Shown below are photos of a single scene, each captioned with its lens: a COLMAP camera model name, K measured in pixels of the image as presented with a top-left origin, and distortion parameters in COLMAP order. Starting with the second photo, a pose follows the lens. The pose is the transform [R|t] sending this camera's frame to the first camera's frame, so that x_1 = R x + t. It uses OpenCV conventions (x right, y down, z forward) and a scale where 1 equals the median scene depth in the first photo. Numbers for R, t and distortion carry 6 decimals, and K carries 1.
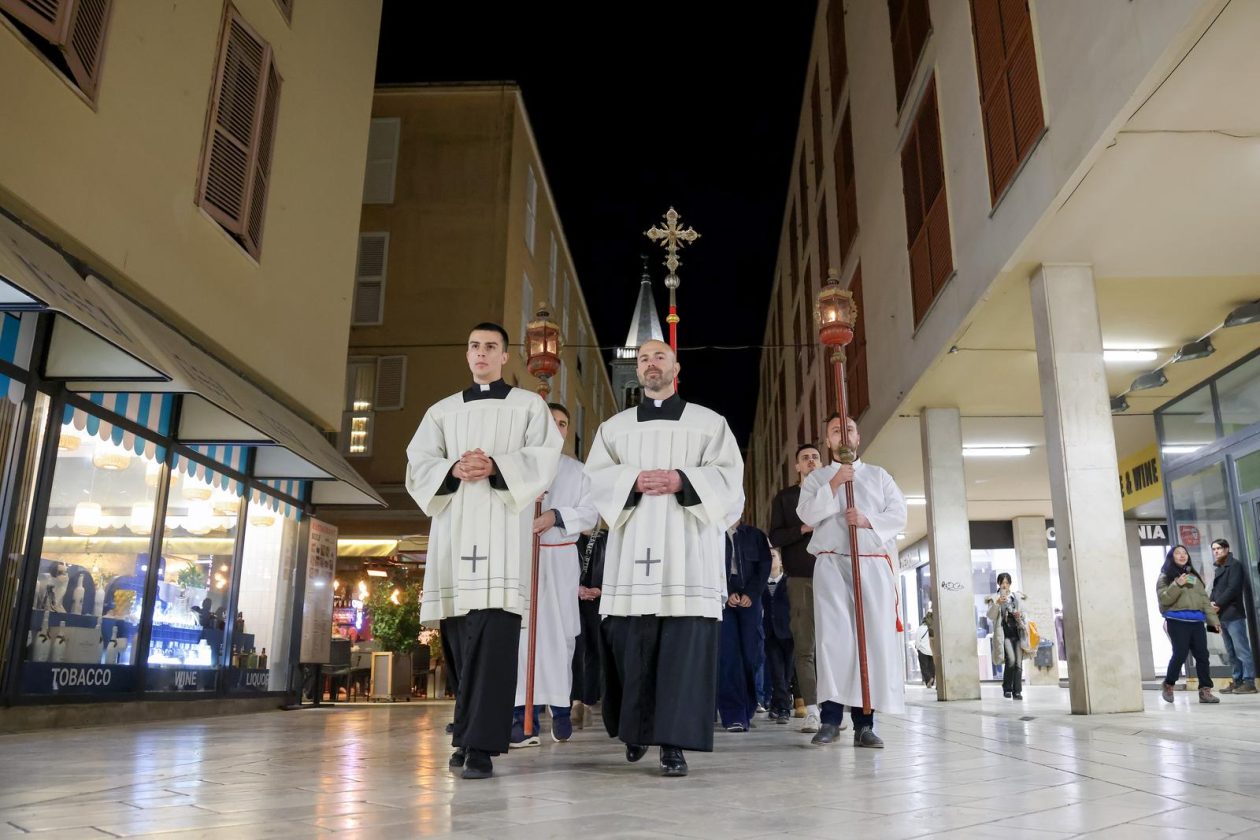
lens RADIAL K [[1040.8, 0, 630.0], [0, 1040.8, 420.0], [0, 0, 1]] dist [0.000661, -0.006487]
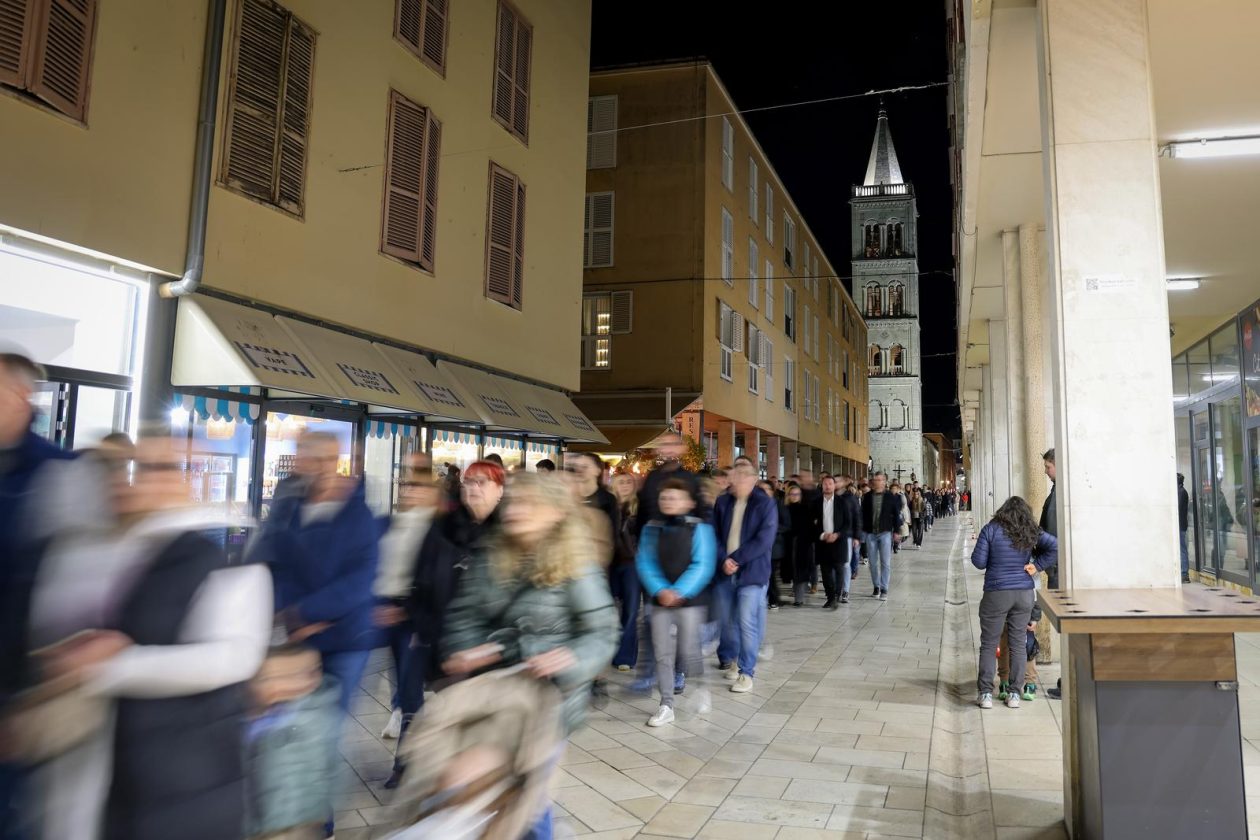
lens RADIAL K [[1040.8, 0, 630.0], [0, 1040.8, 420.0], [0, 0, 1]] dist [0.000661, -0.006487]
pose [[0.967179, -0.019690, -0.253332, 0.103960], [0.064532, 0.983338, 0.169945, -0.118386], [0.245765, -0.180715, 0.952335, -0.259784]]
